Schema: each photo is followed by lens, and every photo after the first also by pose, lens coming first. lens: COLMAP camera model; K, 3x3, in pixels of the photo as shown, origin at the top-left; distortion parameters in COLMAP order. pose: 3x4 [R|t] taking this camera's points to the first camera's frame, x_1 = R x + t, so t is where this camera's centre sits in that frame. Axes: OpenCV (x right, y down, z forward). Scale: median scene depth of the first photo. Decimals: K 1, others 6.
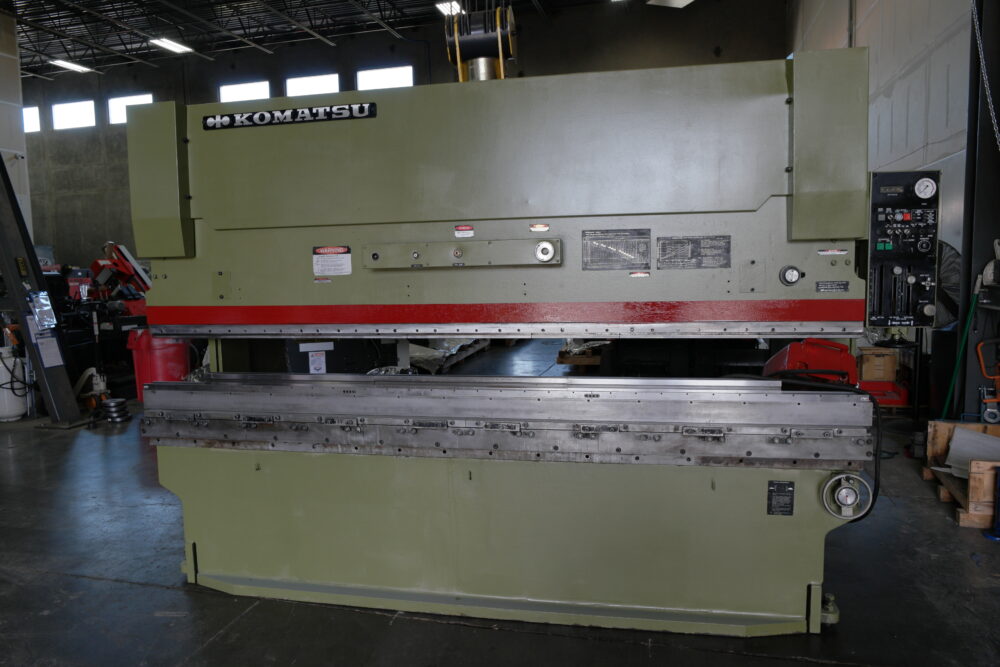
lens RADIAL K [[704.3, 0, 500.0], [0, 704.3, 333.5], [0, 0, 1]] dist [-0.072976, 0.044225]
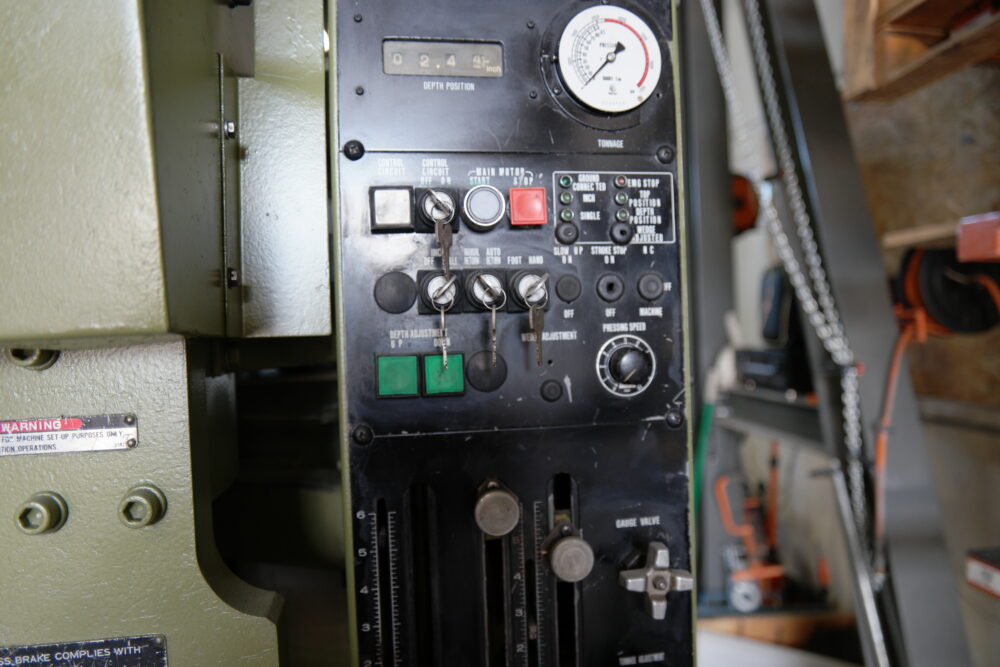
lens RADIAL K [[704.3, 0, 500.0], [0, 704.3, 333.5], [0, 0, 1]] dist [-0.072976, 0.044225]
pose [[0.934565, -0.014612, 0.355492, 0.468916], [0.052303, 0.993944, -0.096646, -0.108036], [-0.351927, 0.108915, 0.929669, 0.757615]]
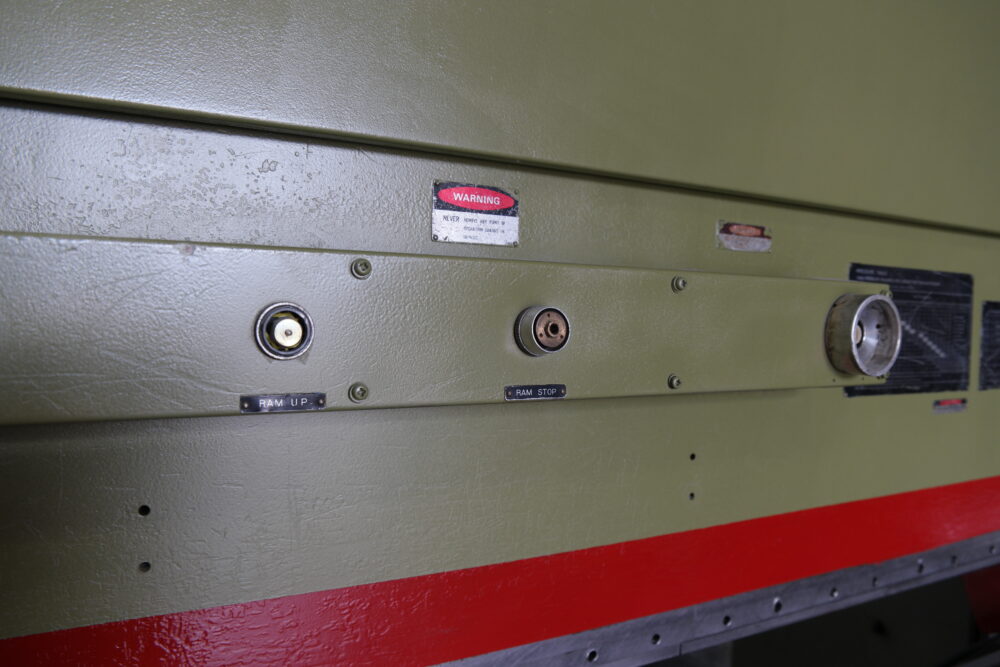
lens RADIAL K [[704.3, 0, 500.0], [0, 704.3, 333.5], [0, 0, 1]] dist [-0.072976, 0.044225]
pose [[0.762996, 0.031663, 0.645628, -0.176347], [0.041845, 0.994285, -0.098215, -0.091375], [-0.645048, 0.101954, 0.757310, 0.846597]]
